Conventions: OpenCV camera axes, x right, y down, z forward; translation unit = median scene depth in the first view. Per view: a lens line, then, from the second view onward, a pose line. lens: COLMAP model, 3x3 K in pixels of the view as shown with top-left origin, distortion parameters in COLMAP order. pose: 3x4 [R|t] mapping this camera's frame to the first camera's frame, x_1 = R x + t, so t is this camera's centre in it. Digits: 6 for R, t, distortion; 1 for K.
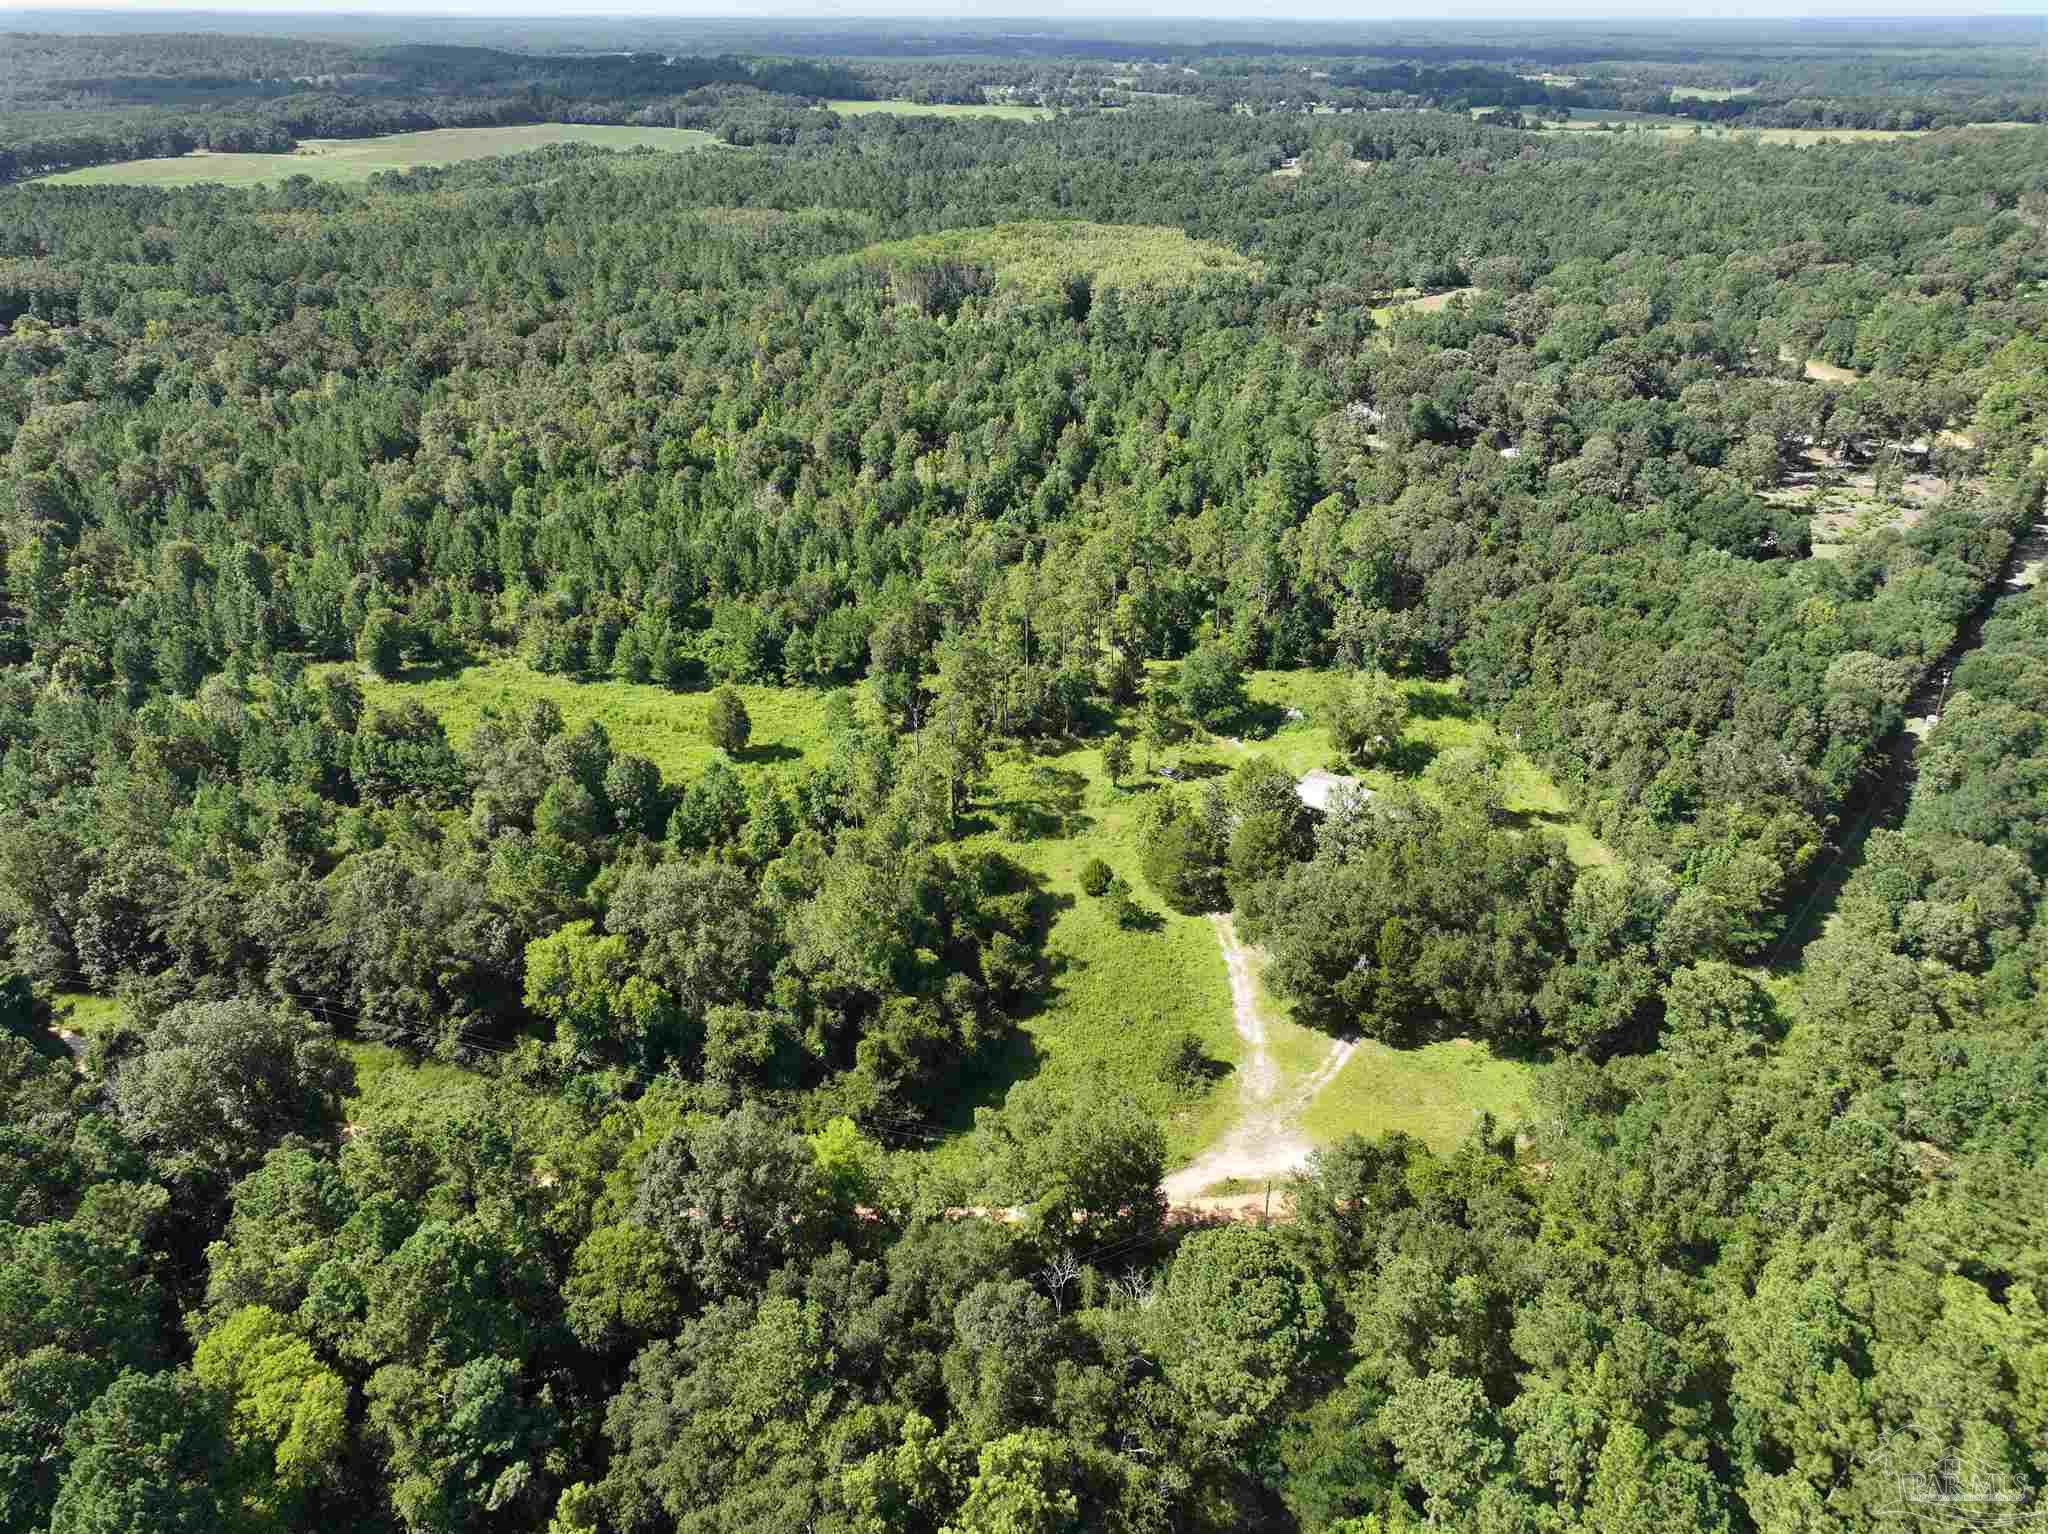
lens RADIAL K [[1435.9, 0, 1035.2], [0, 1435.9, 763.1], [0, 0, 1]] dist [-0.006807, 0.023035]
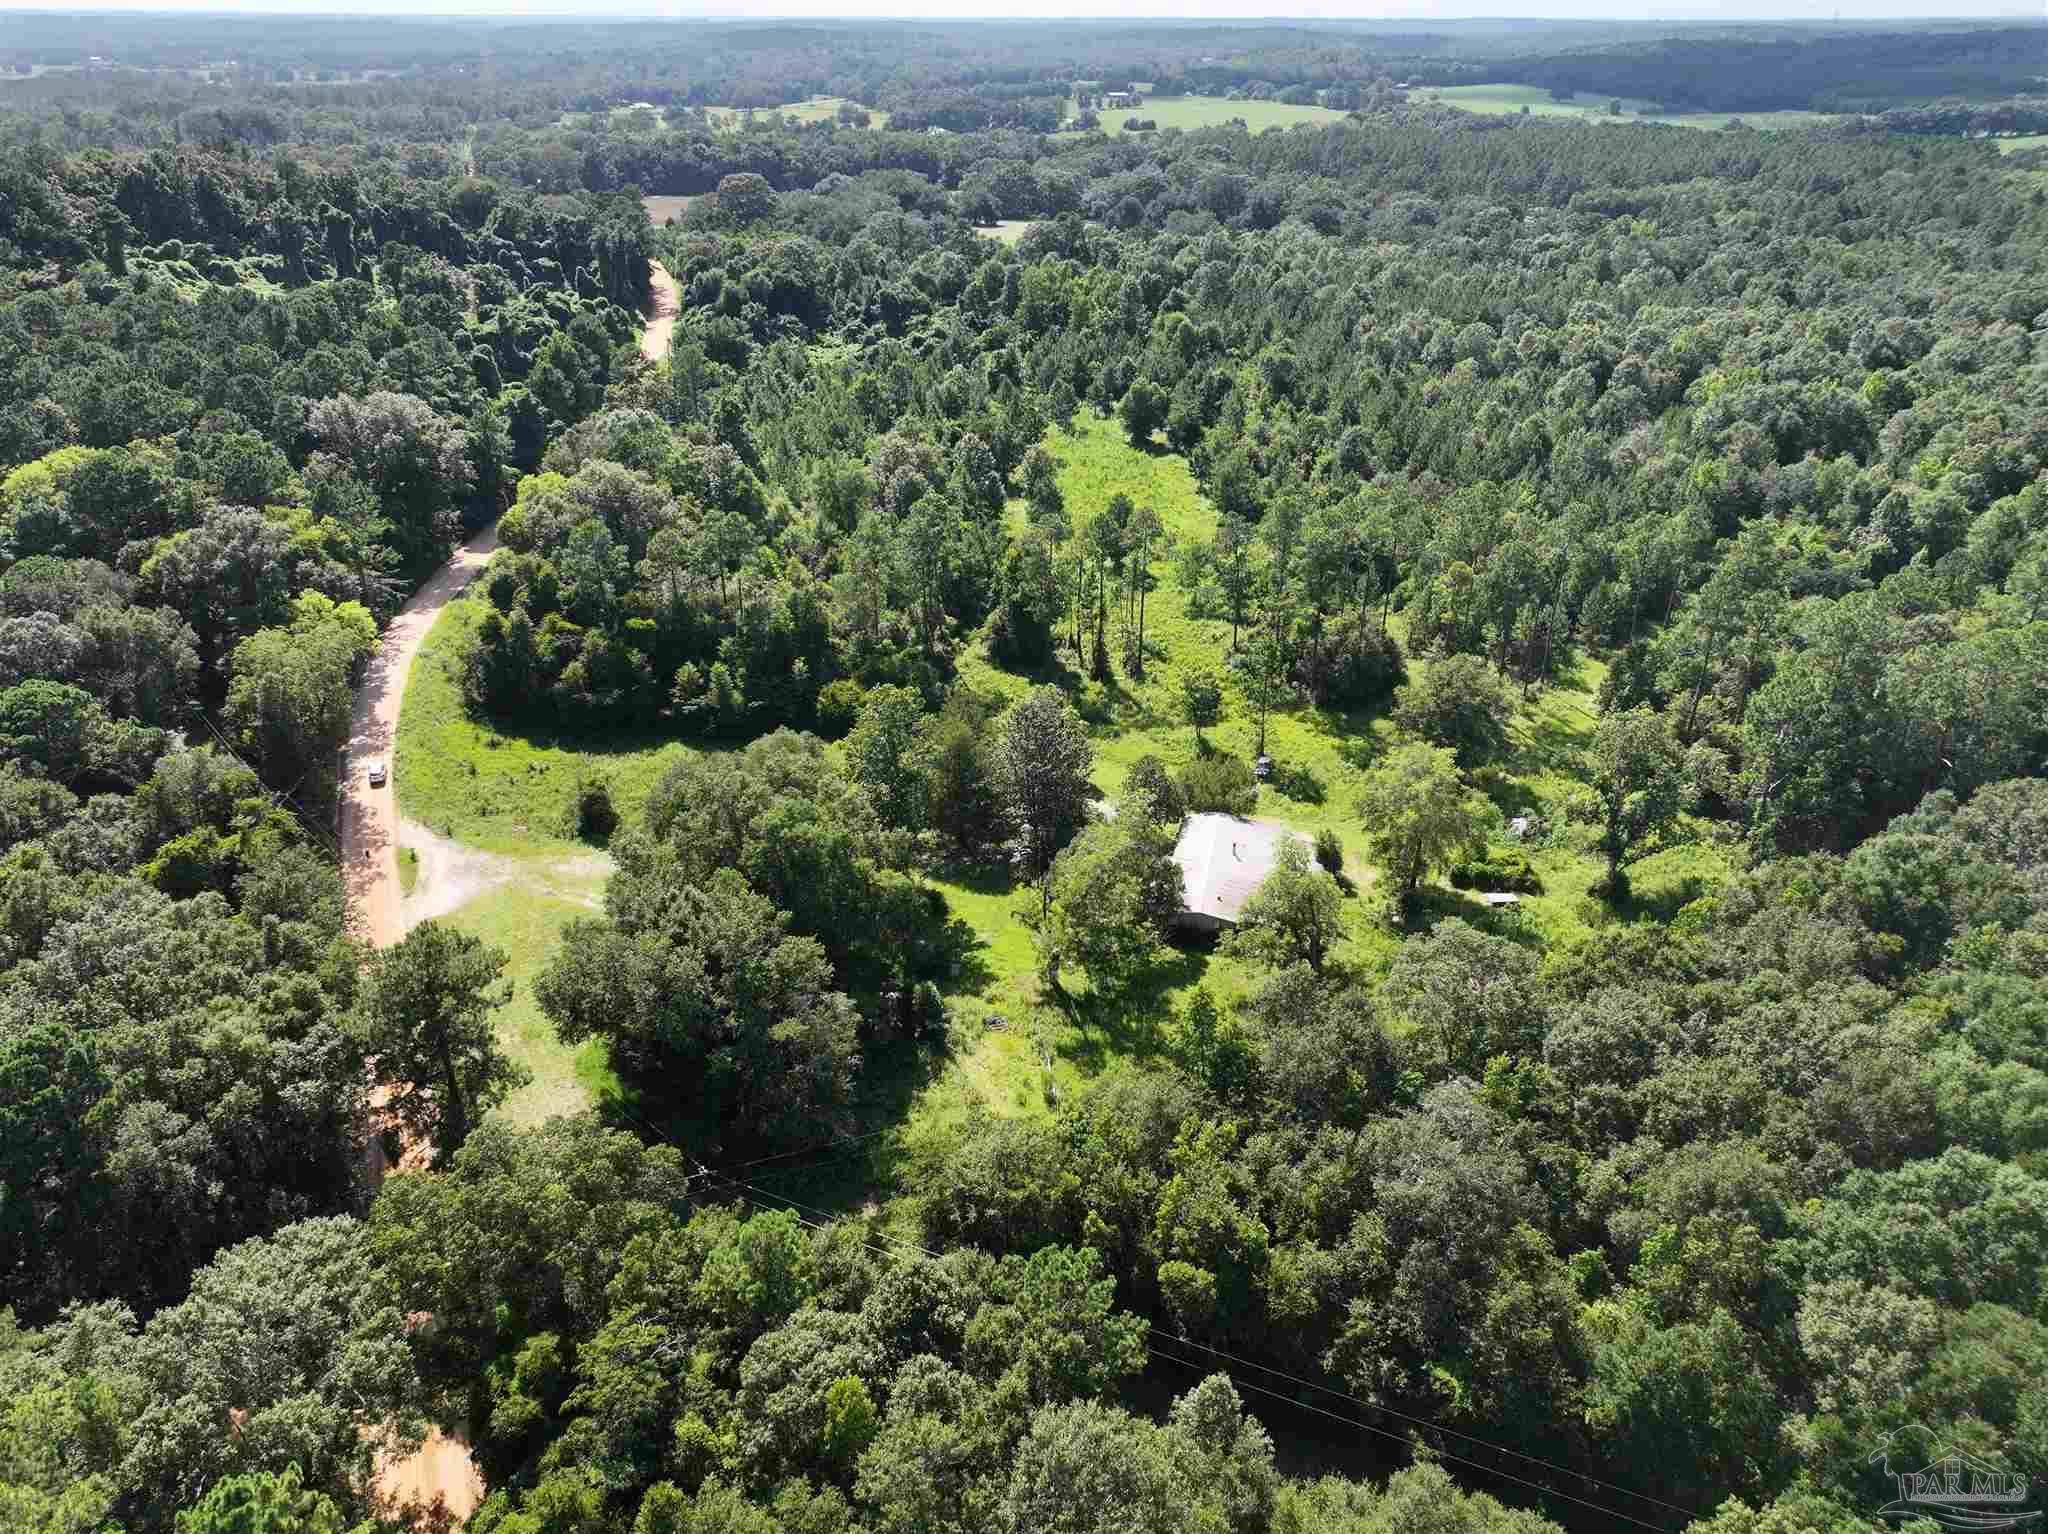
lens RADIAL K [[1435.9, 0, 1035.2], [0, 1435.9, 763.1], [0, 0, 1]] dist [-0.006807, 0.023035]
pose [[0.286907, 0.436339, -0.852814, 0.637076], [-0.443484, 0.849597, 0.285495, -0.139286], [0.849121, 0.296299, 0.437265, 0.541765]]
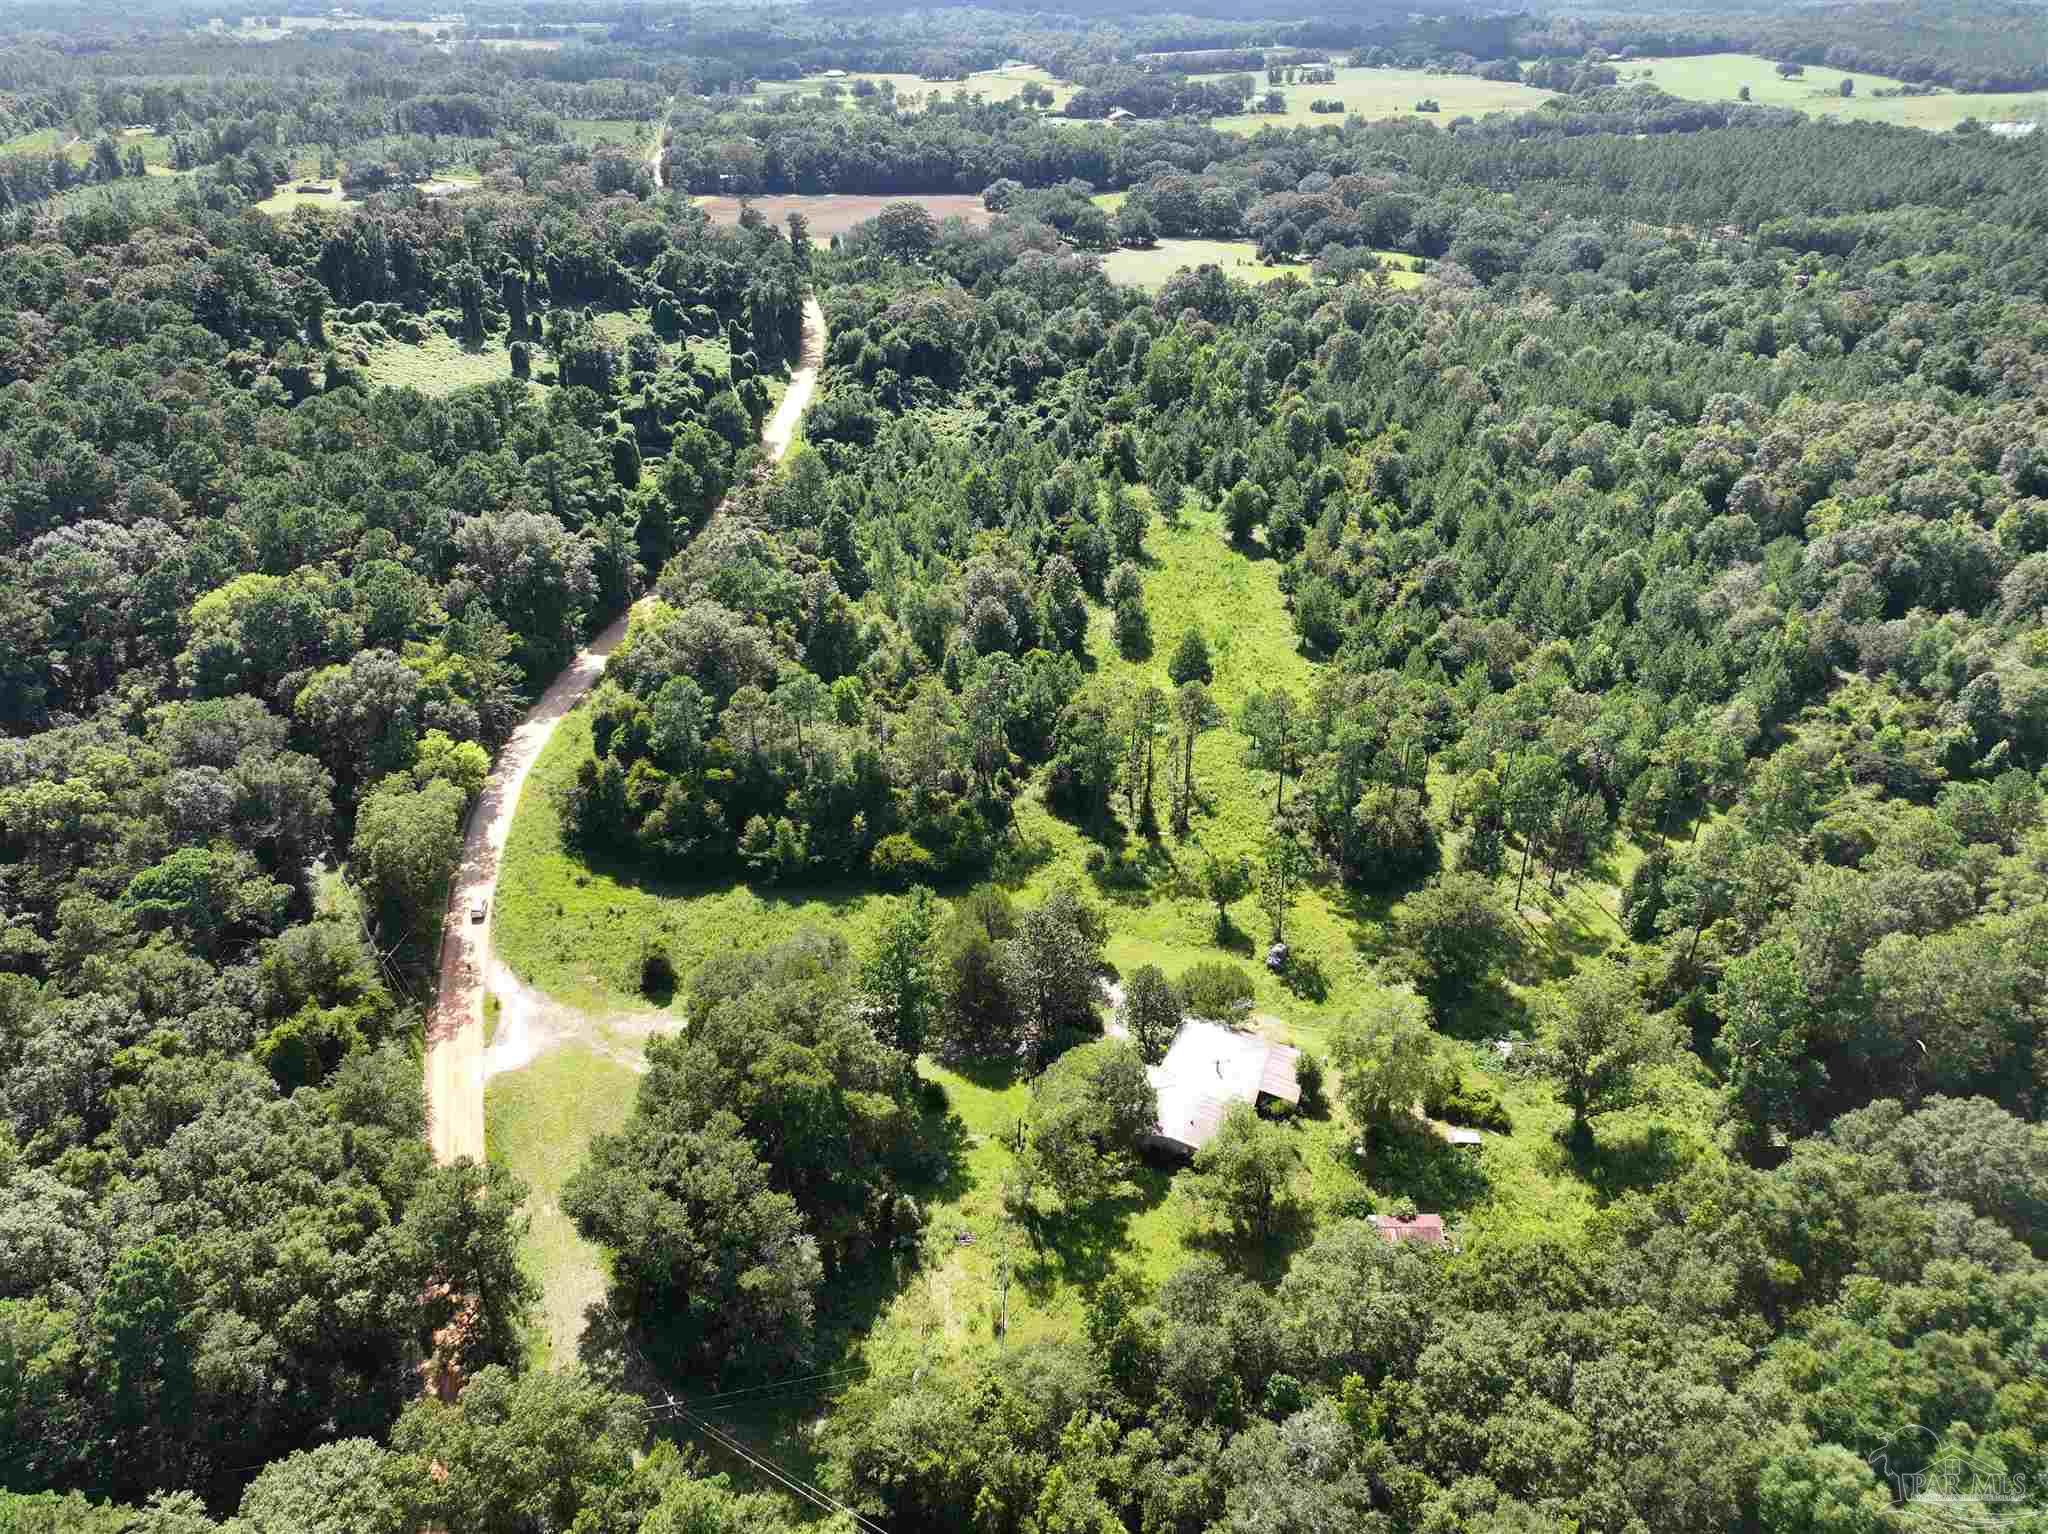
lens RADIAL K [[1435.9, 0, 1035.2], [0, 1435.9, 763.1], [0, 0, 1]] dist [-0.006807, 0.023035]
pose [[0.160992, 0.482306, -0.861082, 0.643531], [-0.460018, 0.808567, 0.366884, -0.278833], [0.873193, 0.337048, 0.352041, 0.539378]]
